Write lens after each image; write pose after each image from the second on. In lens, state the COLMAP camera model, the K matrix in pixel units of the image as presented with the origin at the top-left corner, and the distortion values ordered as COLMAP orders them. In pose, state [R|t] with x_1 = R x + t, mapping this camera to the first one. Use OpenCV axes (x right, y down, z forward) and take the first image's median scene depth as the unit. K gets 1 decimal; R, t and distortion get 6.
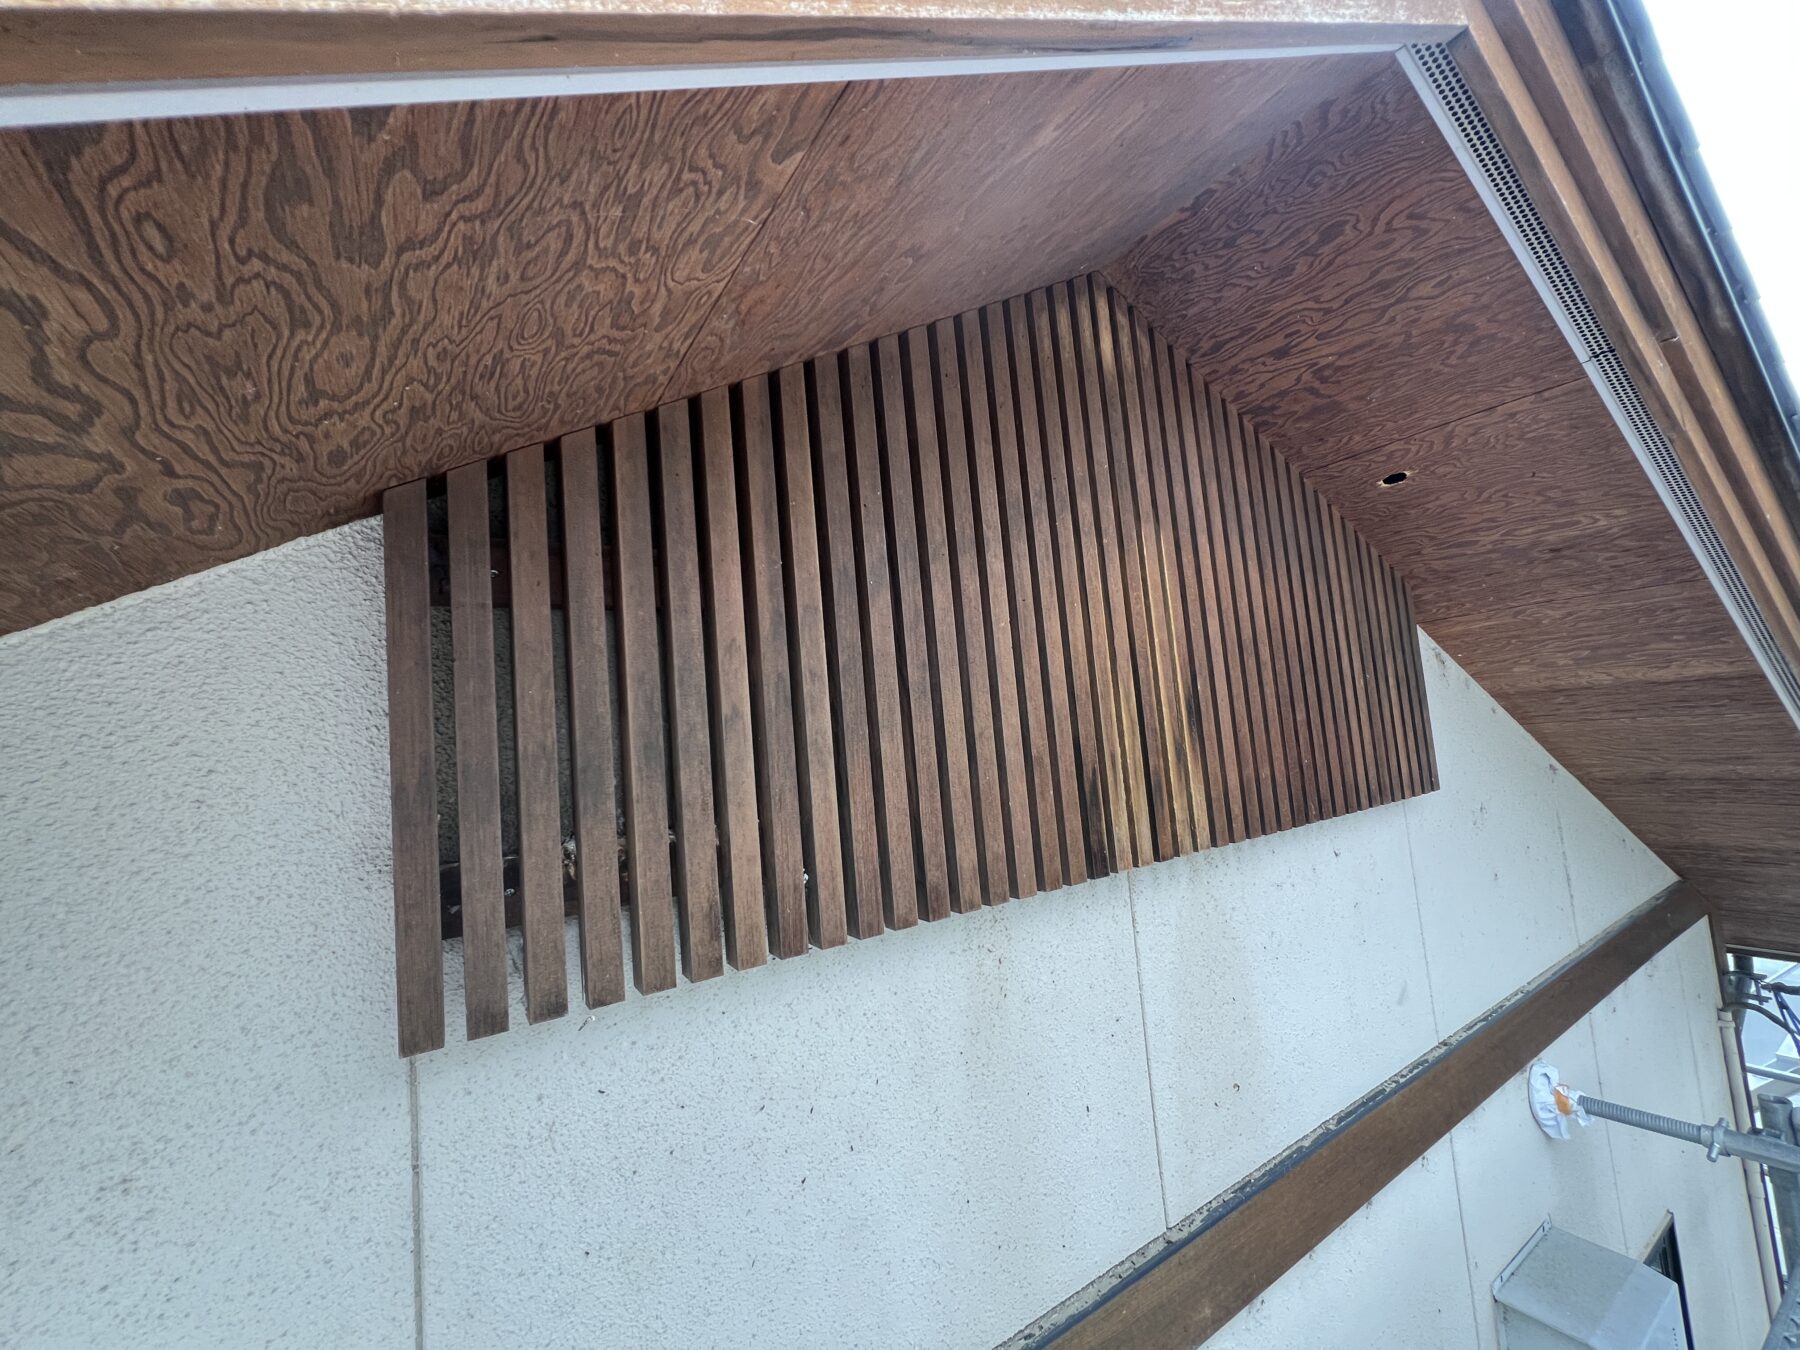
lens RADIAL K [[723.7, 0, 900.4], [0, 723.7, 678.4], [0, 0, 1]] dist [0.001183, 0.000222]
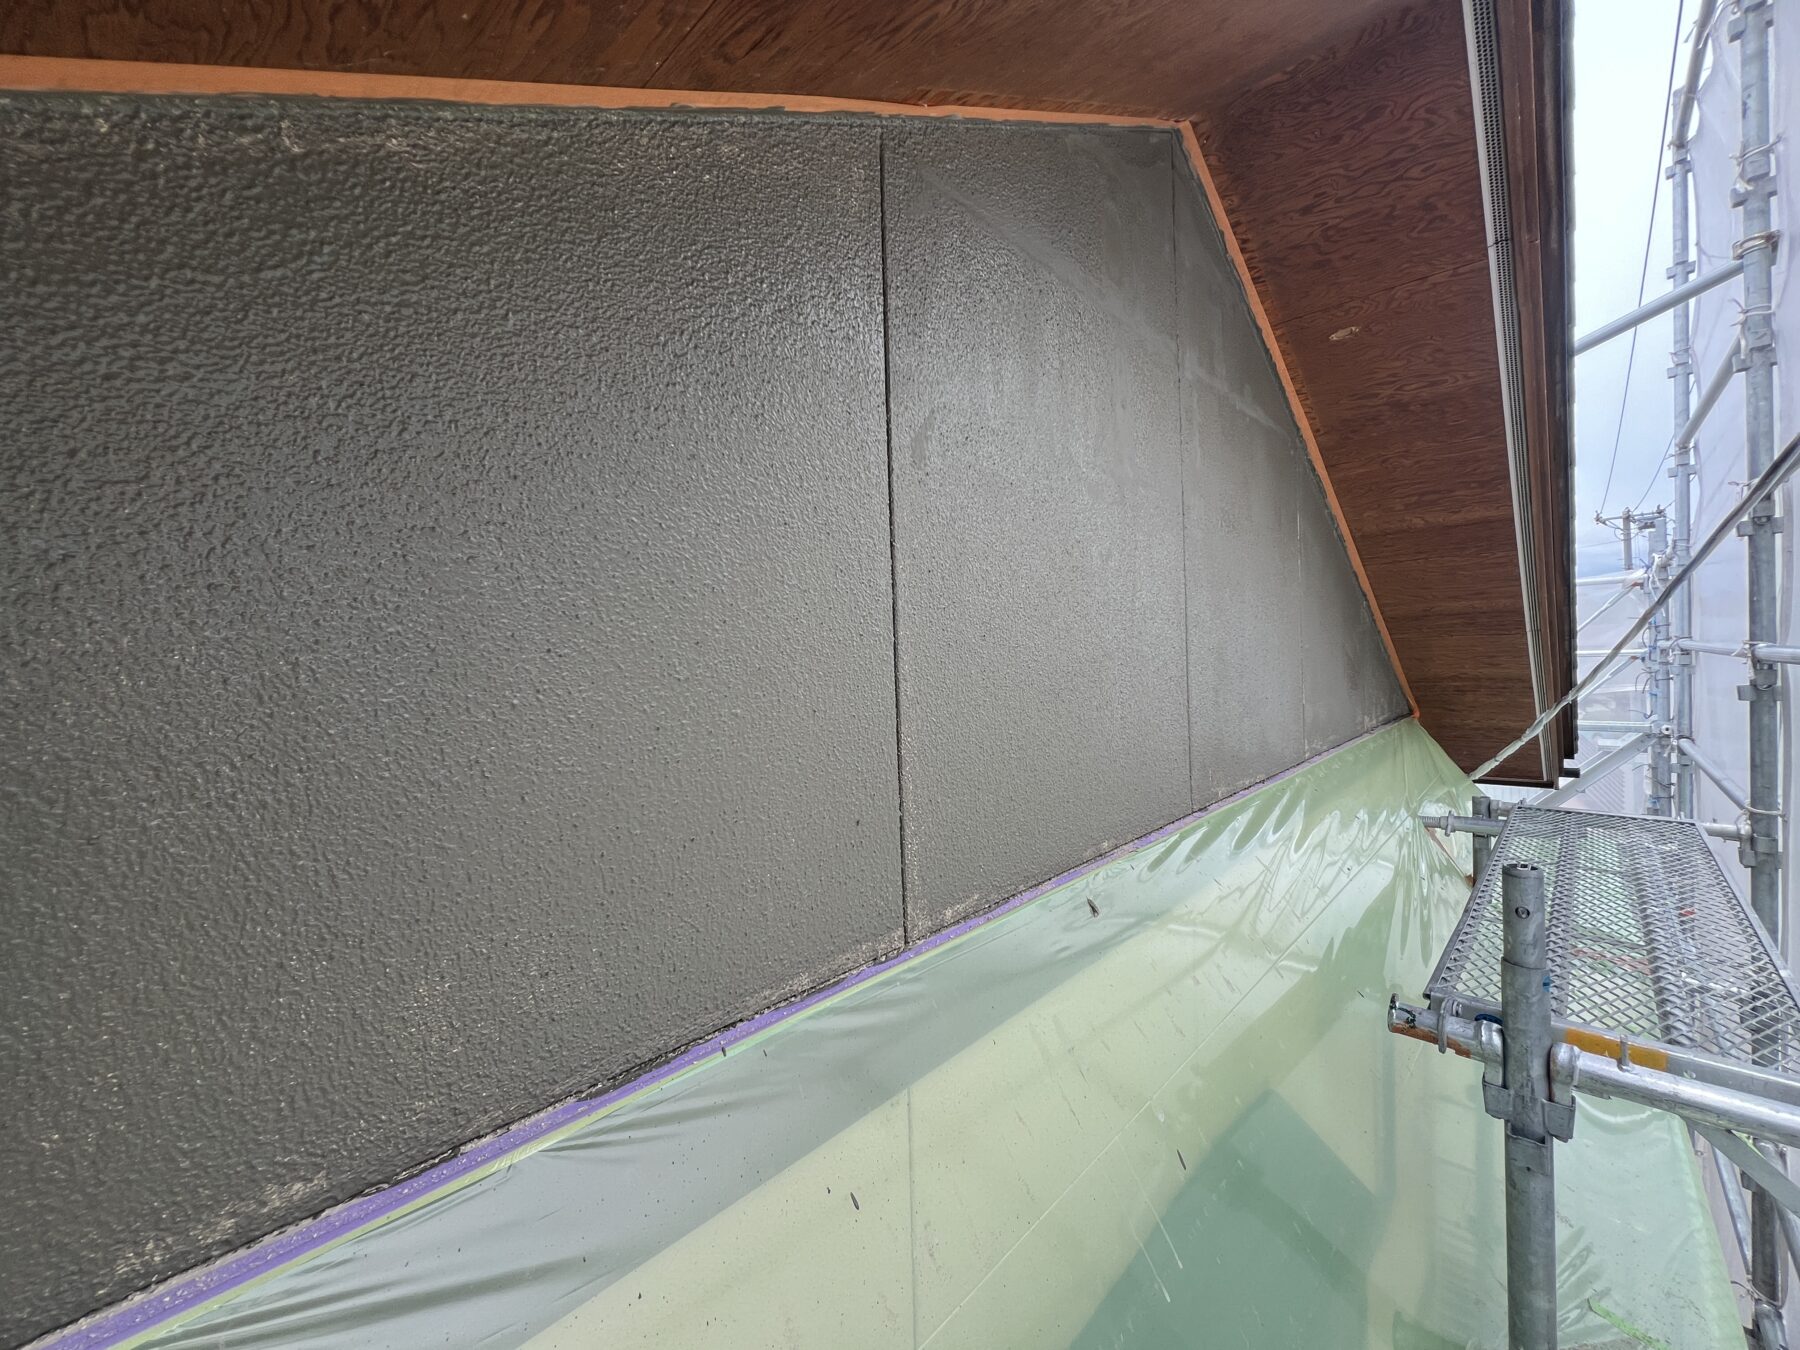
lens RADIAL K [[723.7, 0, 898.7], [0, 723.7, 675.8], [0, 0, 1]] dist [0.001183, 0.000222]
pose [[0.967290, 0.038672, 0.250709, -0.582231], [-0.060980, 0.994779, 0.081828, 0.397269], [-0.246235, -0.094440, 0.964598, -0.235758]]
